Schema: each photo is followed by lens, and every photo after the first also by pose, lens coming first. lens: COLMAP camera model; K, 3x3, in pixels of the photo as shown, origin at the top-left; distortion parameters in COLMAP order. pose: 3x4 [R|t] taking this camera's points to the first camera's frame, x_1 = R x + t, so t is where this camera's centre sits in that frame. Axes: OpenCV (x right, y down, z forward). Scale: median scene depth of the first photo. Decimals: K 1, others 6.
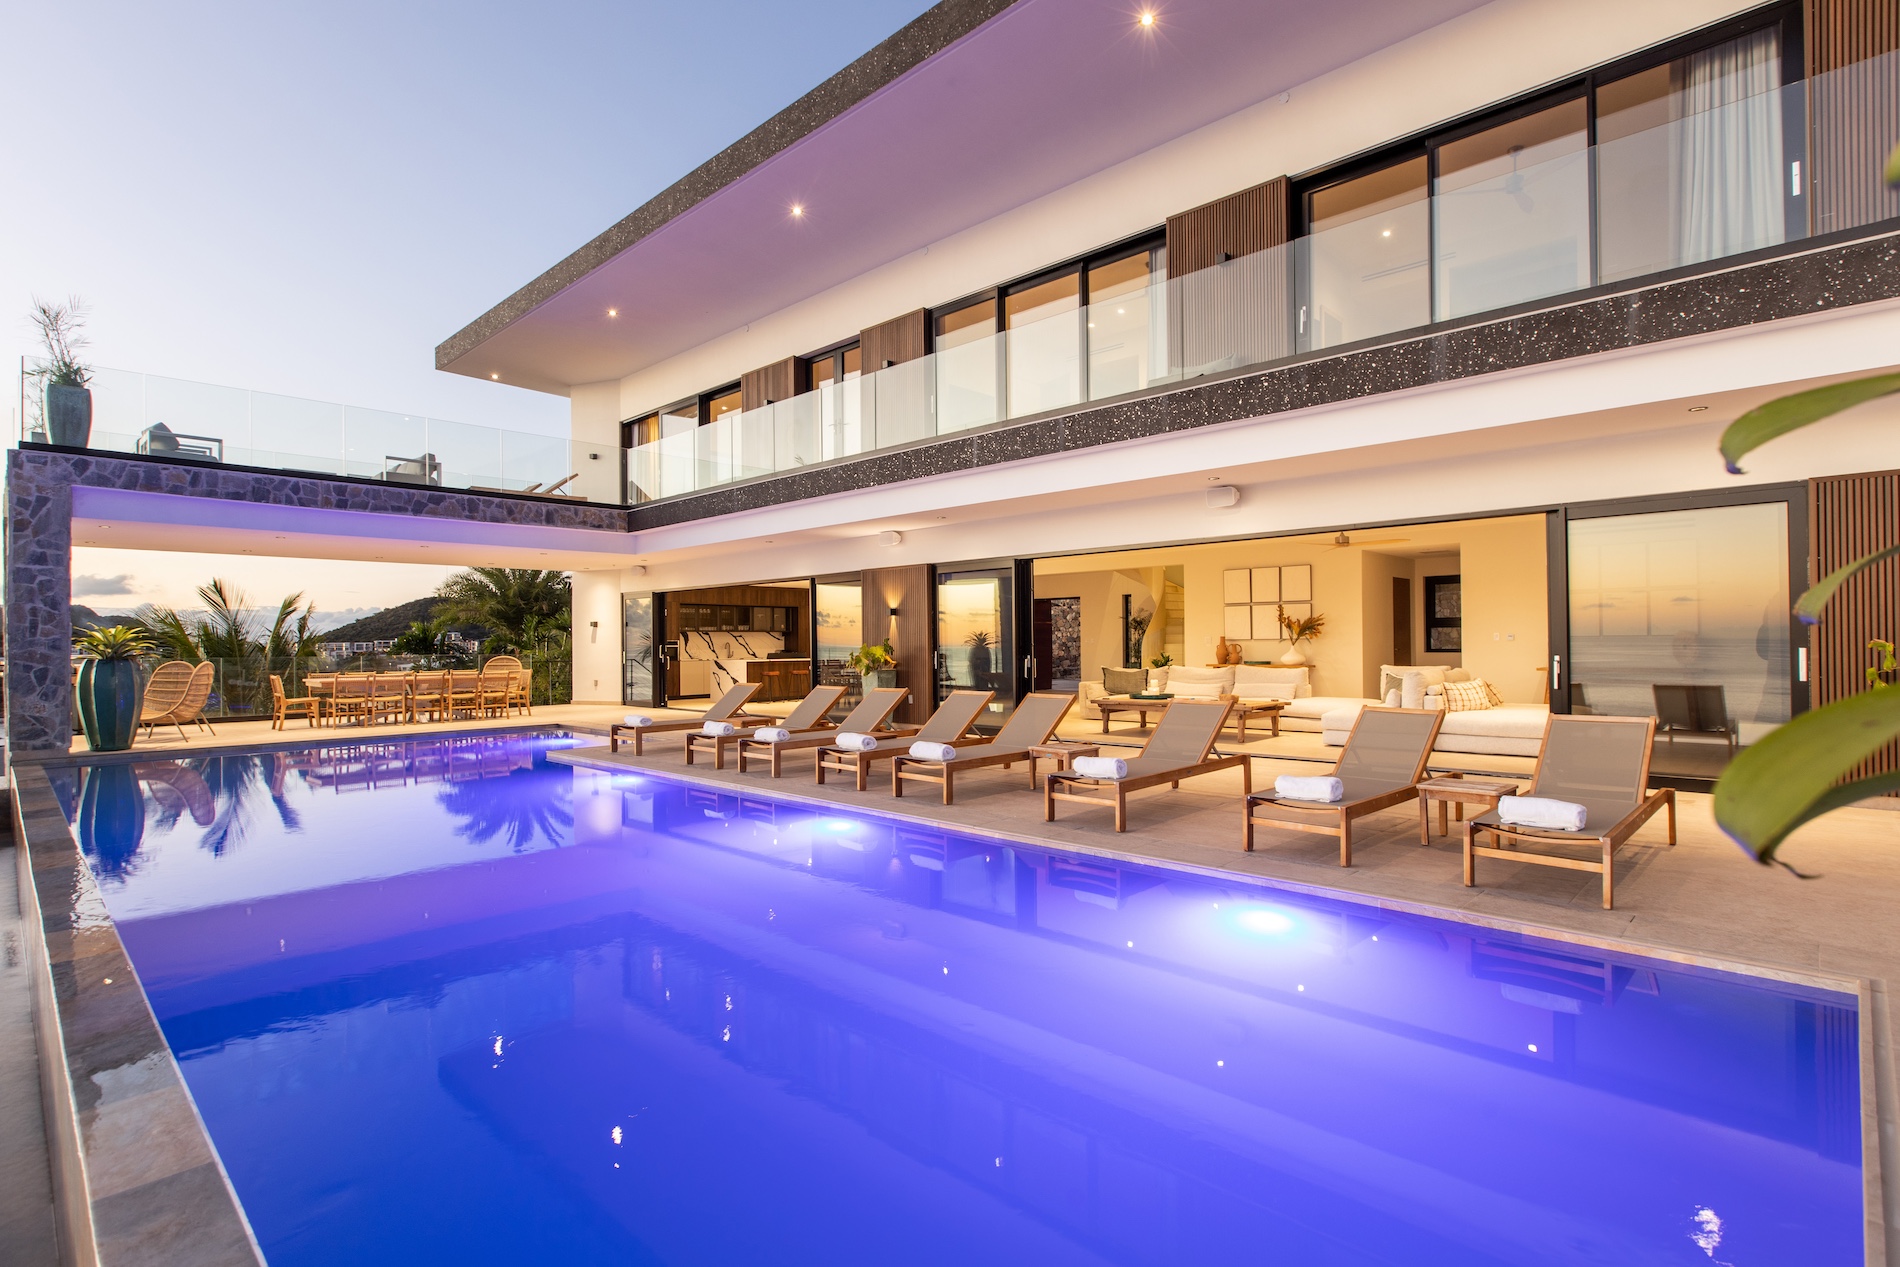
lens RADIAL K [[916.1, 0, 952.3], [0, 916.1, 638.0], [0, 0, 1]] dist [-0.004324, -0.000471]
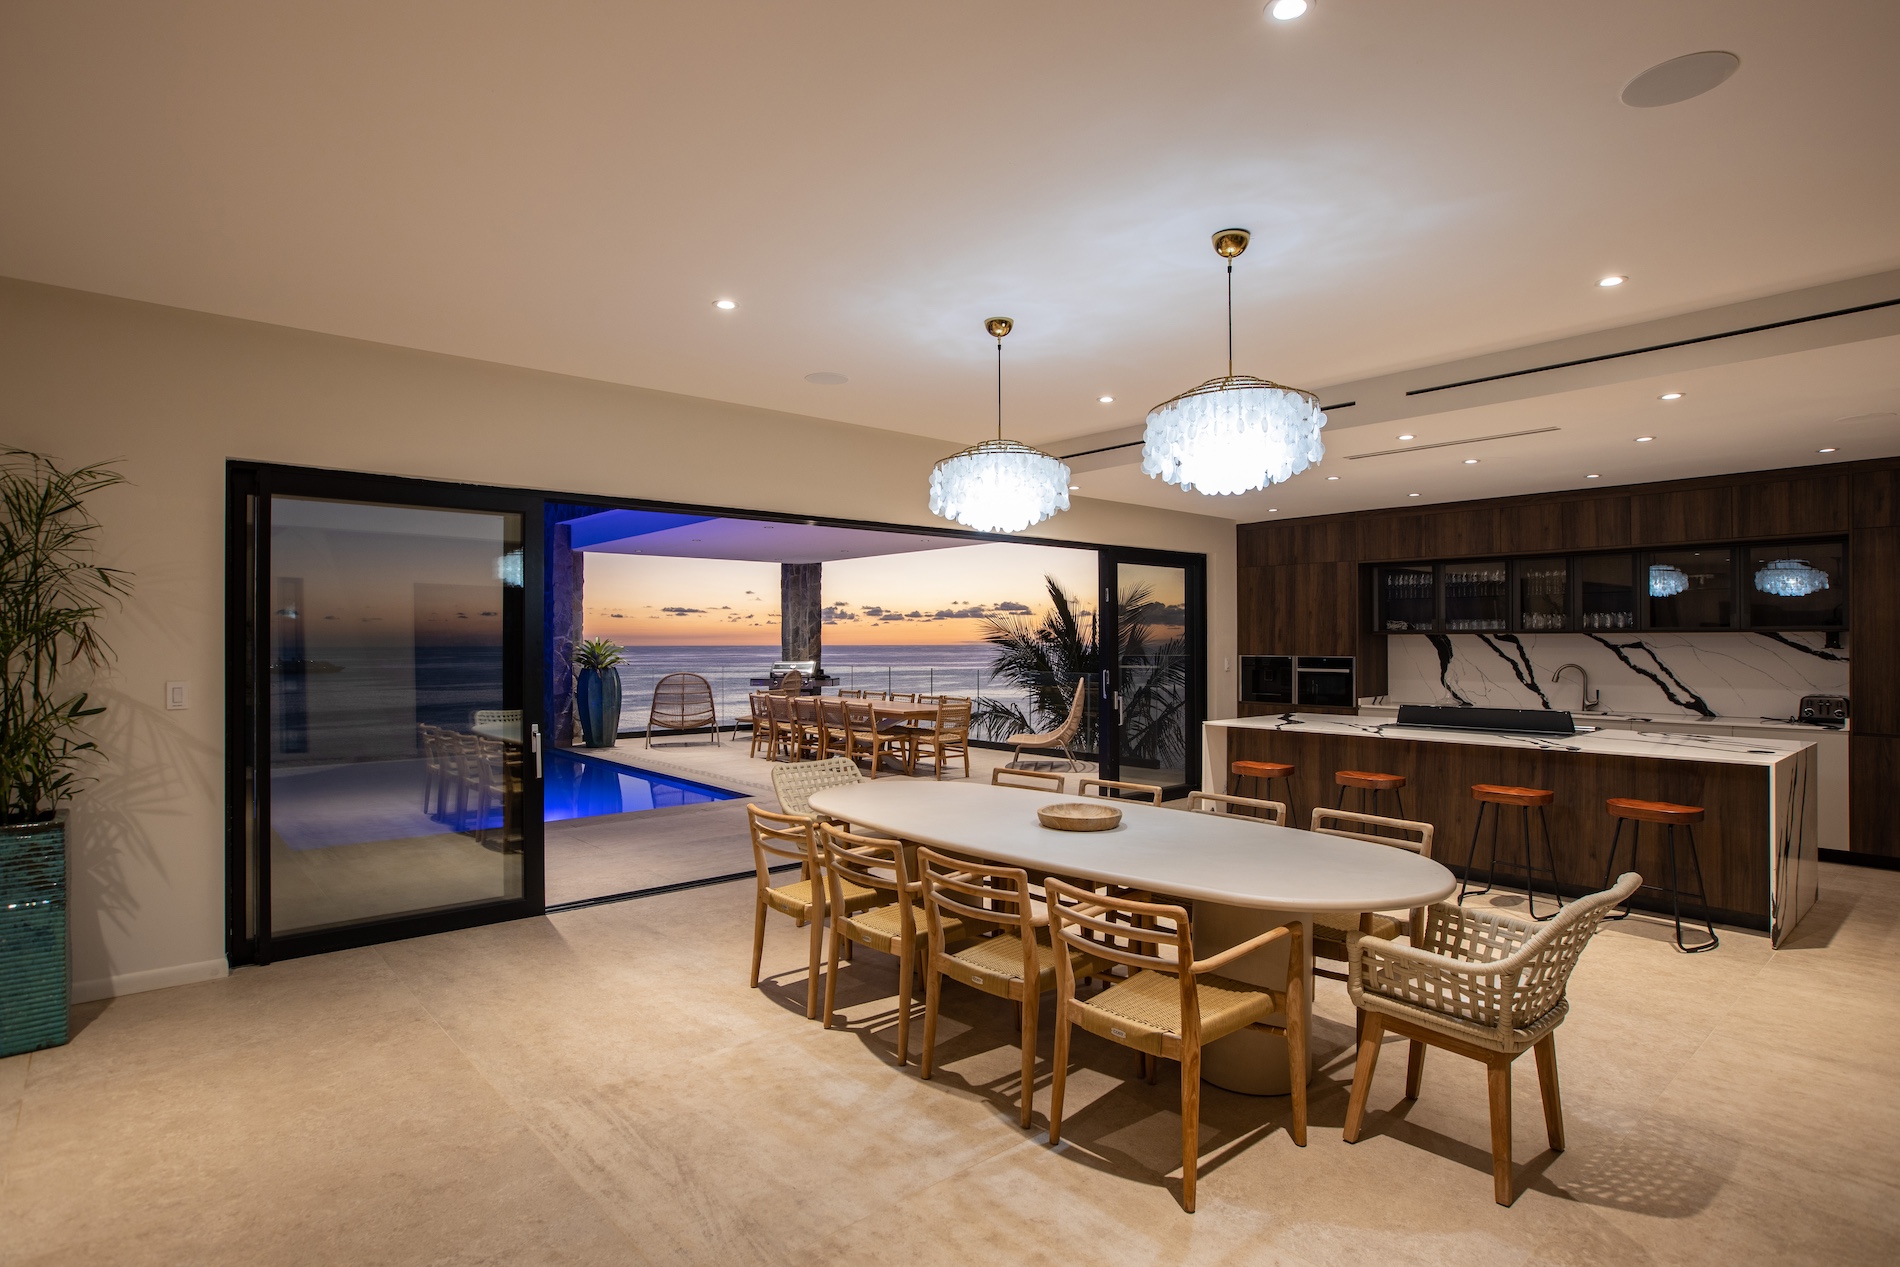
lens RADIAL K [[1011.1, 0, 942.9], [0, 1011.1, 640.7], [0, 0, 1]] dist [0.006370, 0.001302]
pose [[-0.091813, 0.002972, -0.995772, 0.145895], [0.006620, 0.999975, 0.002374, -0.006086], [0.995754, -0.006374, -0.091831, 0.811620]]
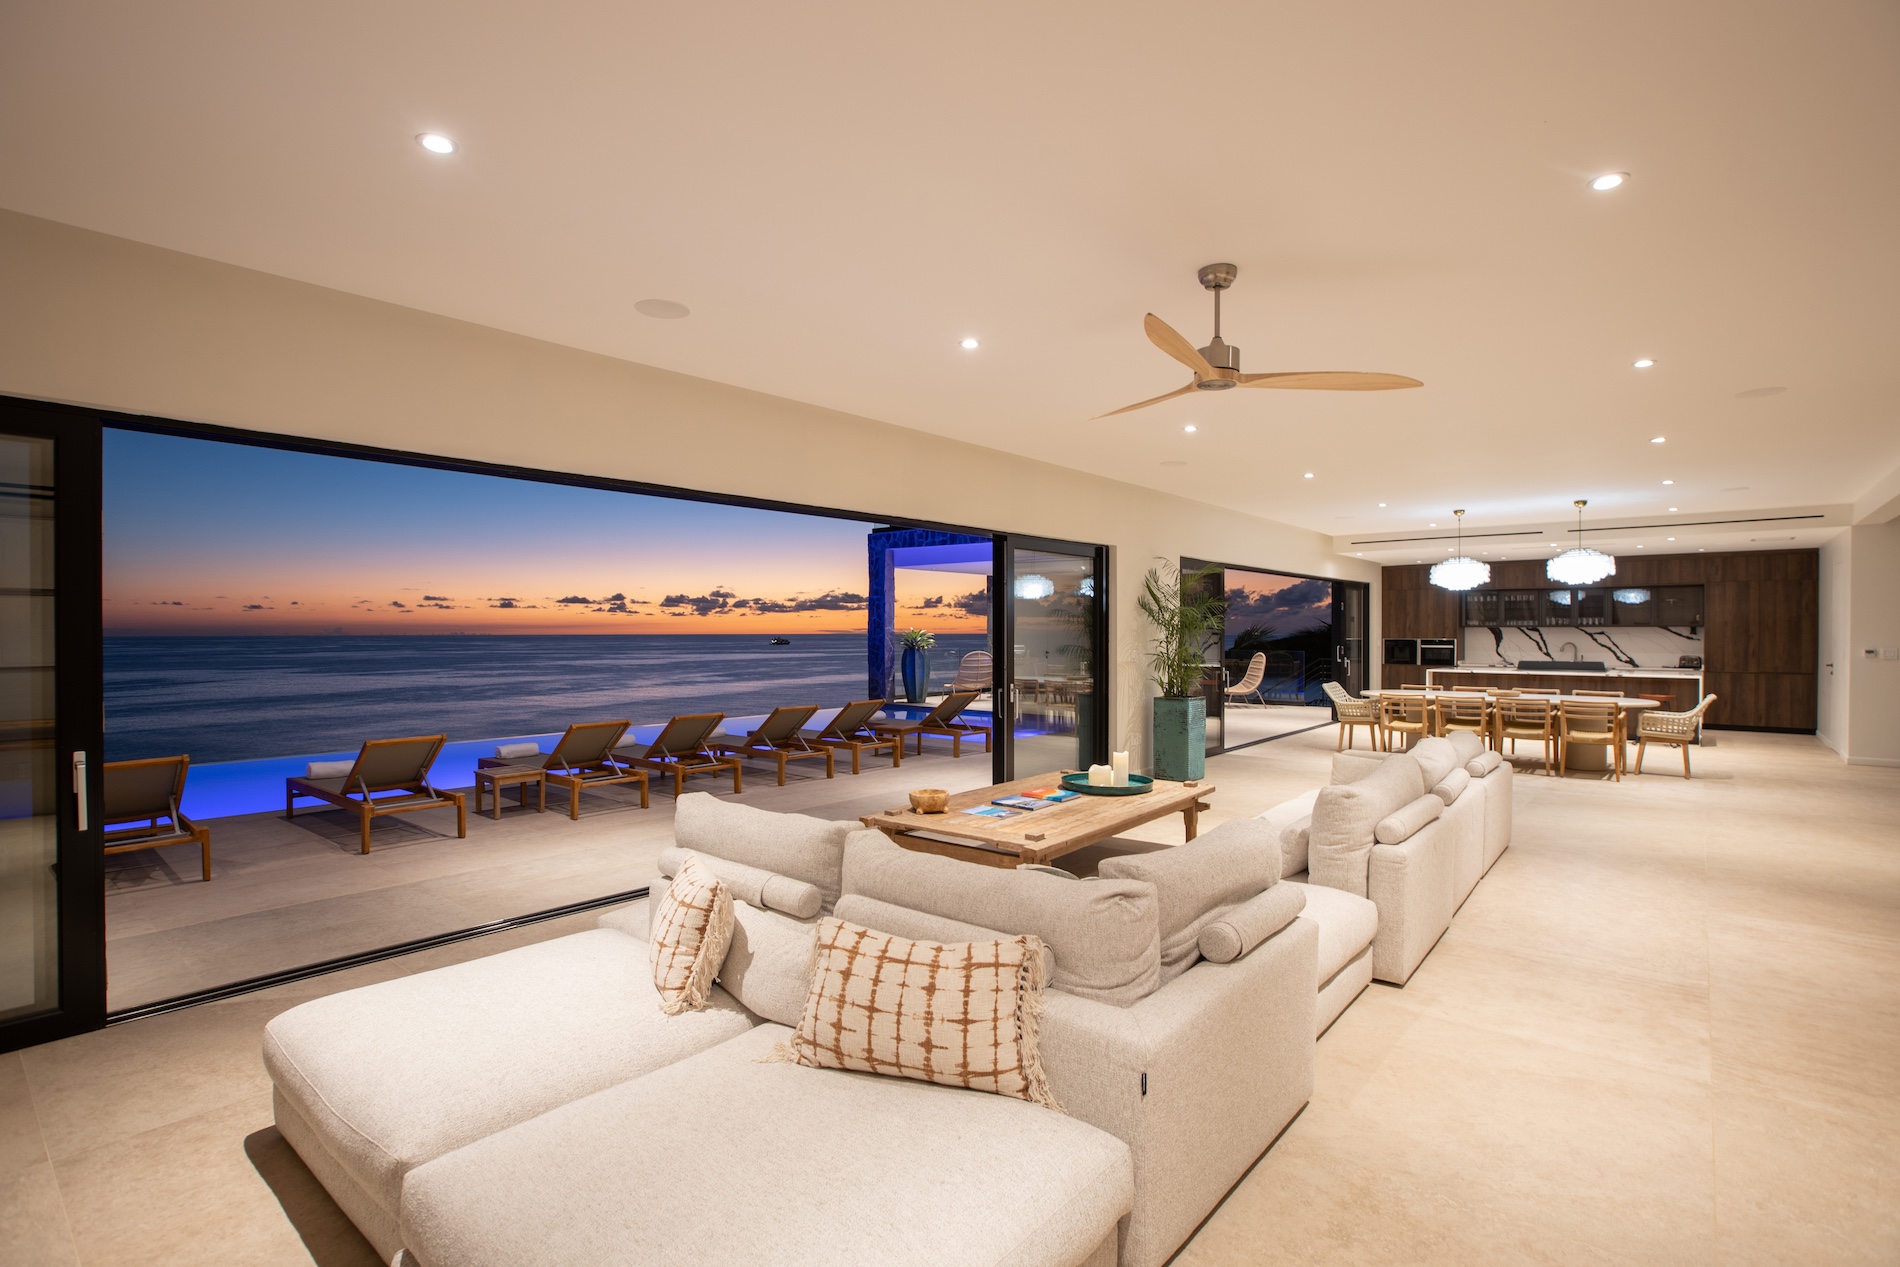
lens RADIAL K [[916.1, 0, 965.1], [0, 916.1, 634.0], [0, 0, 1]] dist [-0.004324, -0.000471]
pose [[0.072556, 0.007517, -0.997336, 0.398998], [0.006066, 0.999950, 0.007978, -0.009462], [0.997346, -0.006628, 0.072506, 0.509667]]
